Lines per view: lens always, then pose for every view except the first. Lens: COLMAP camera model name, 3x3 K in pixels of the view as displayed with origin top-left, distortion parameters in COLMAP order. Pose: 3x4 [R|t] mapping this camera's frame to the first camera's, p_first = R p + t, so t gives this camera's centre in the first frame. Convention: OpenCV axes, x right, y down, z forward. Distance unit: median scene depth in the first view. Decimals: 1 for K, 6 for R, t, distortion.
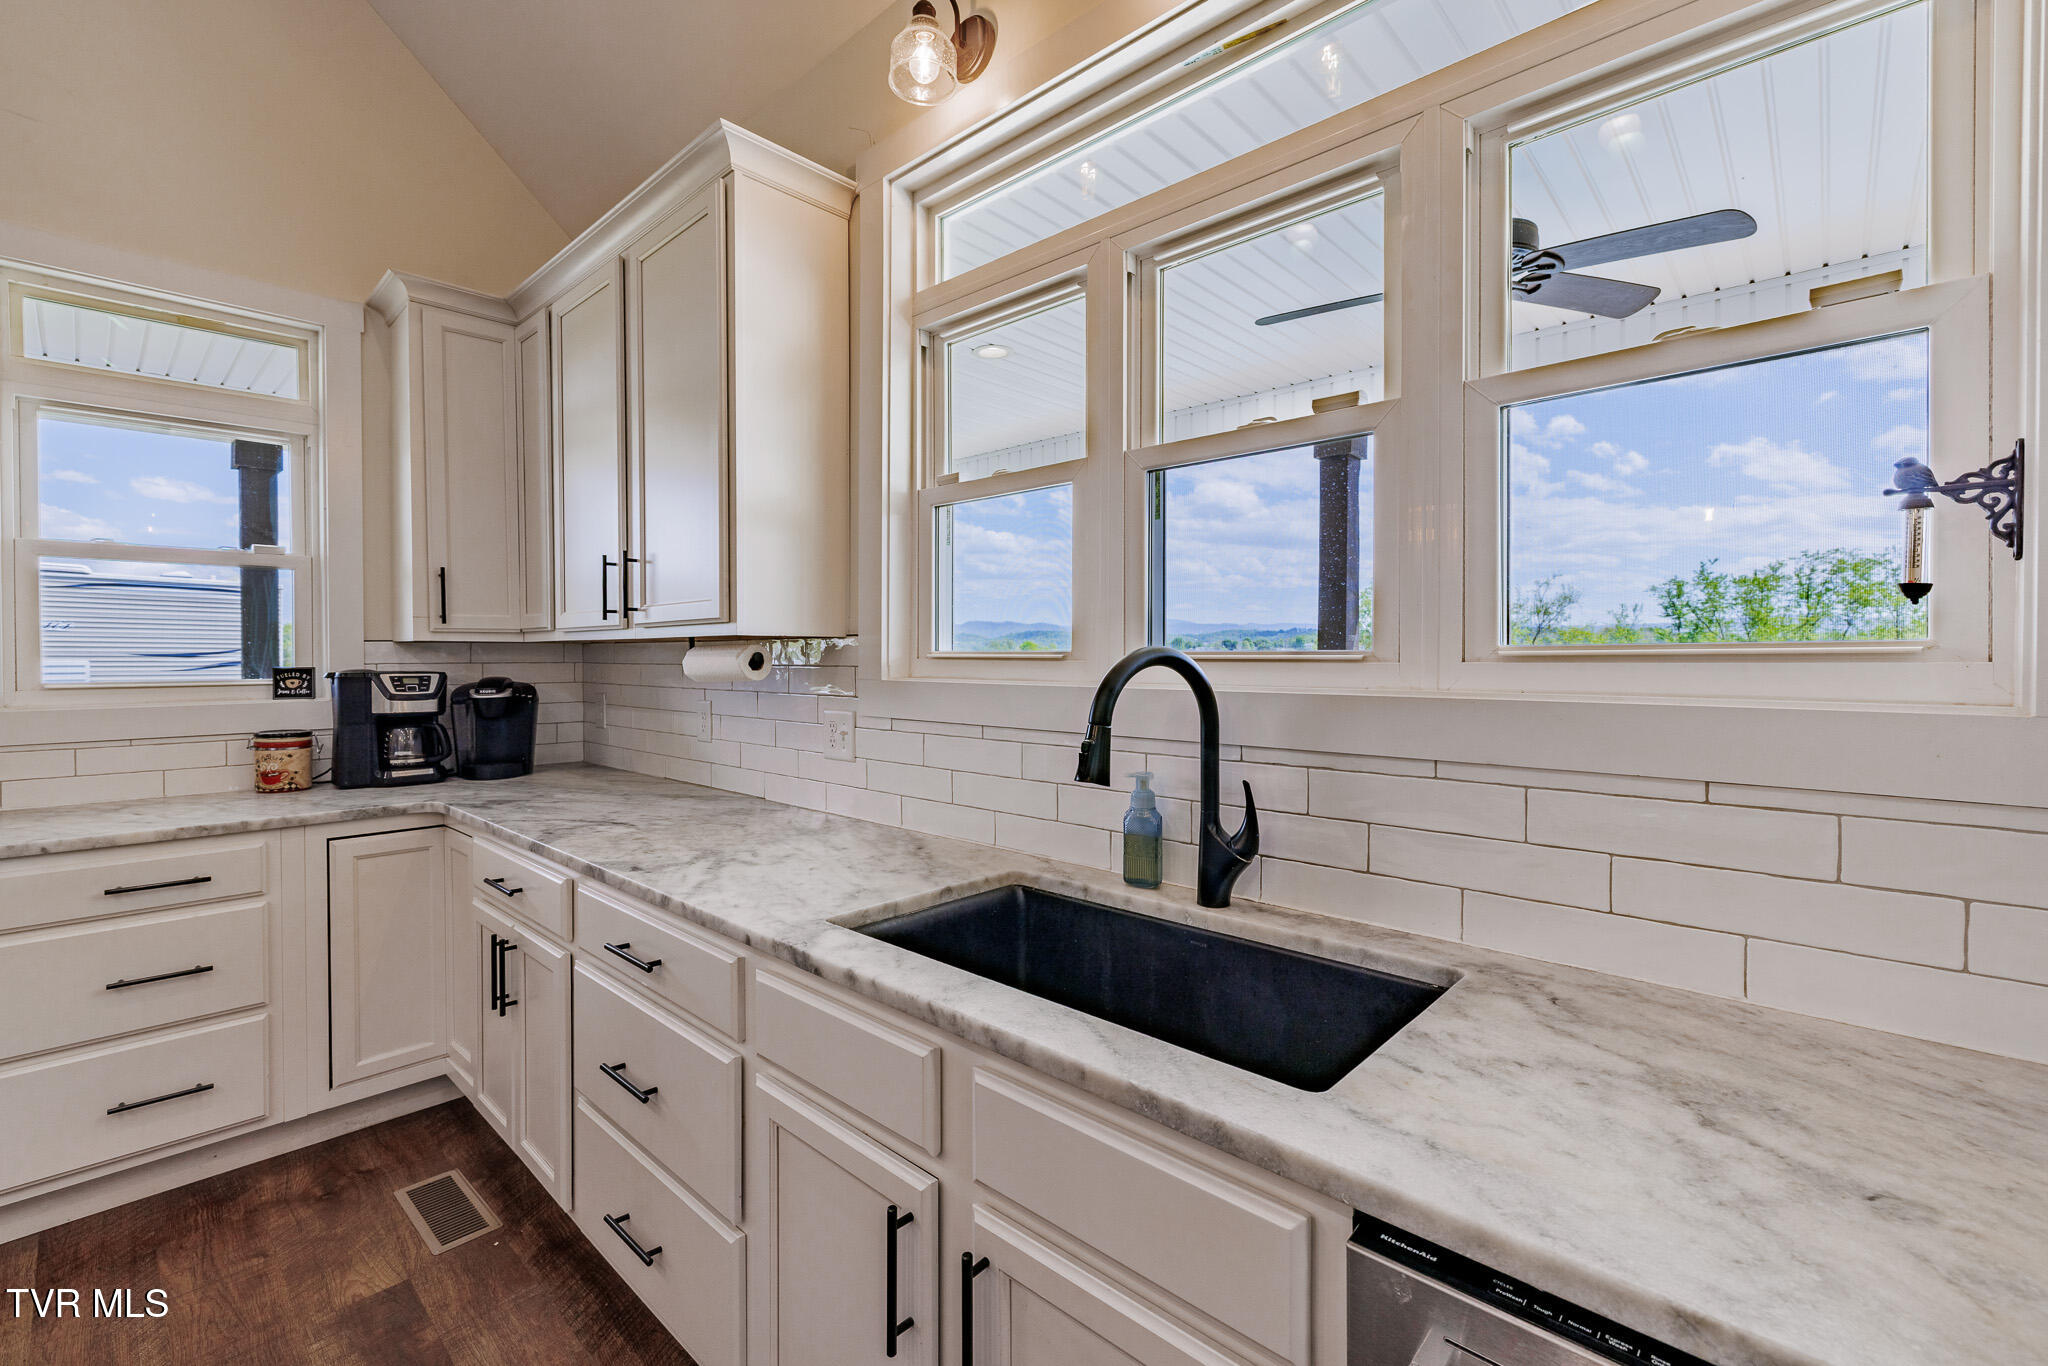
lens RADIAL K [[859.8, 0, 1029.3], [0, 859.8, 672.8], [0, 0, 1]] dist [-0.006304, 0.000805]
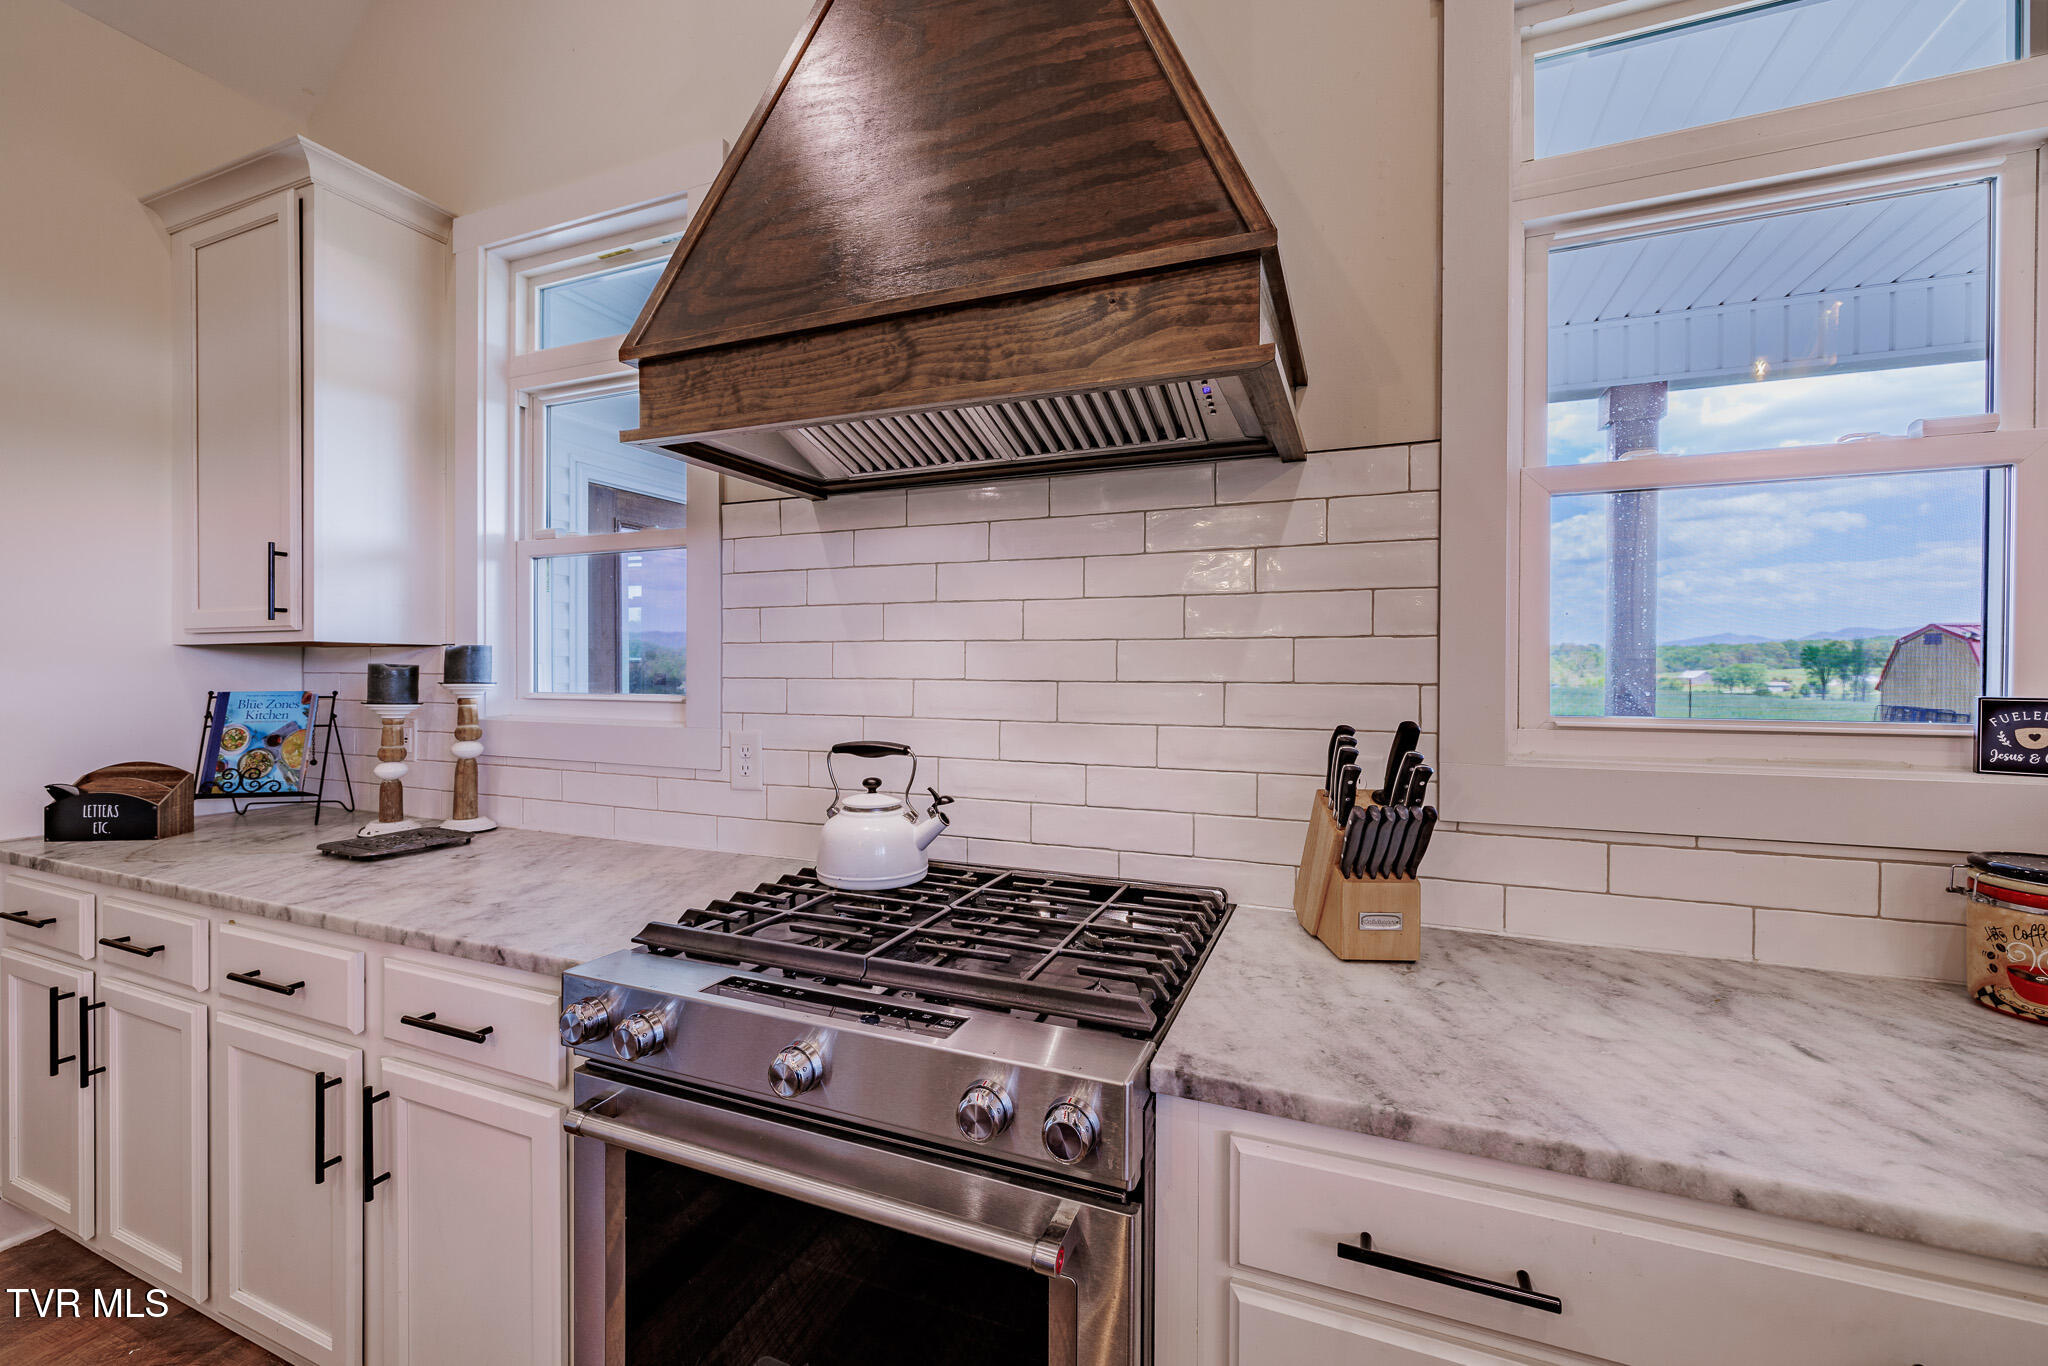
lens RADIAL K [[859.8, 0, 1012.5], [0, 859.8, 675.6], [0, 0, 1]] dist [-0.006304, 0.000805]
pose [[0.335996, 0.004370, -0.941853, -0.820073], [-0.020109, 0.999795, -0.002535, -0.008944], [0.941649, 0.019792, 0.336014, 0.515294]]
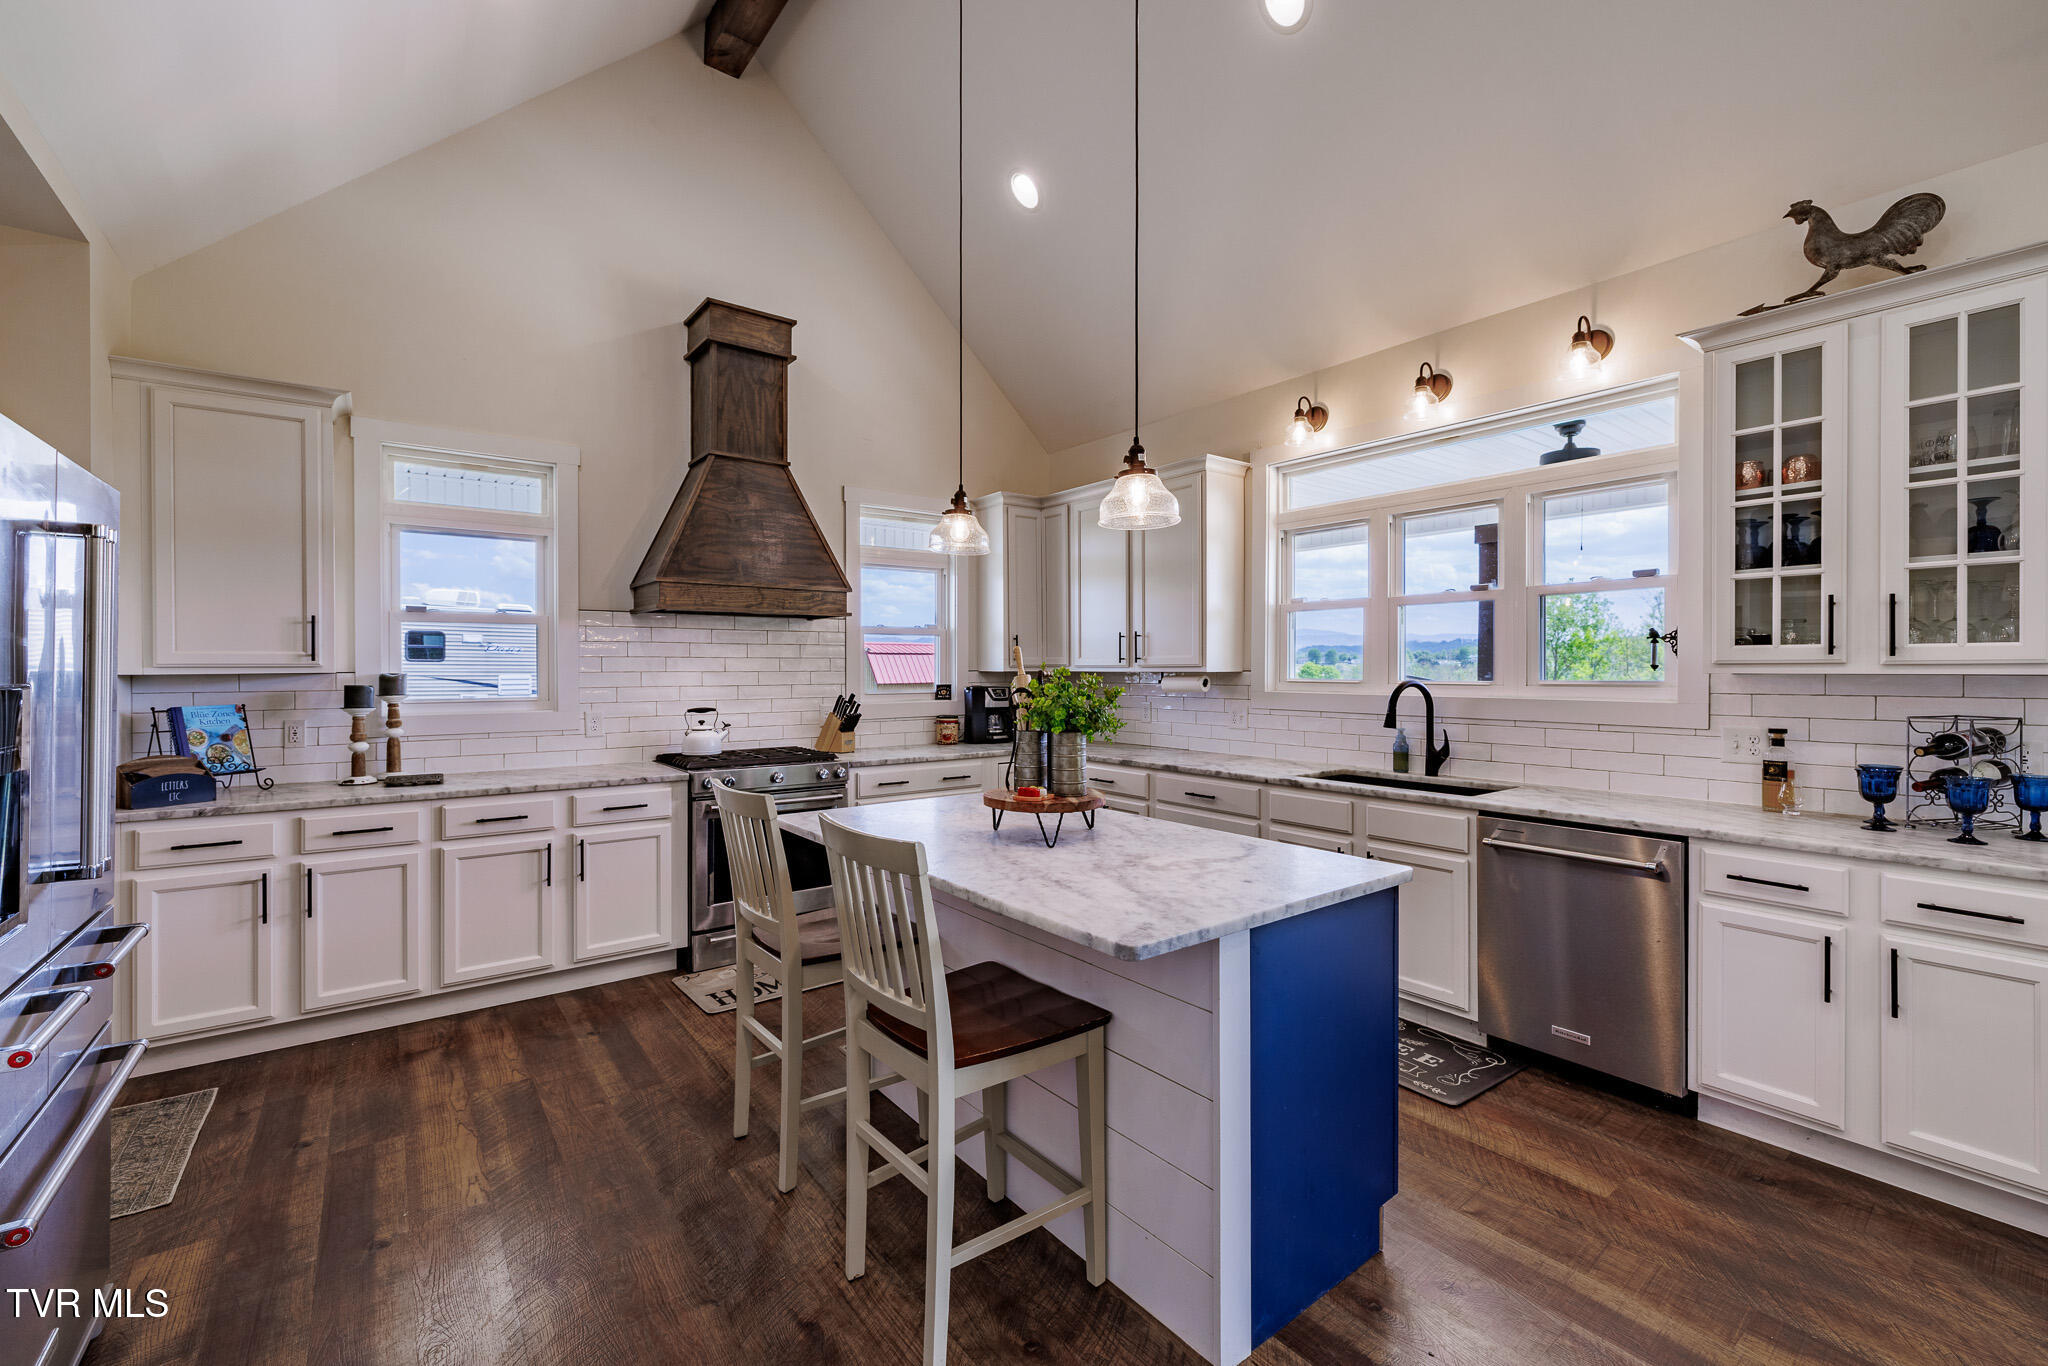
lens RADIAL K [[859.8, 0, 1033.1], [0, 859.8, 672.3], [0, 0, 1]] dist [-0.006304, 0.000805]
pose [[0.984935, -0.002021, -0.172914, -0.375091], [0.000125, 0.999940, -0.010971, -0.017026], [0.172926, 0.010784, 0.984876, -1.271804]]
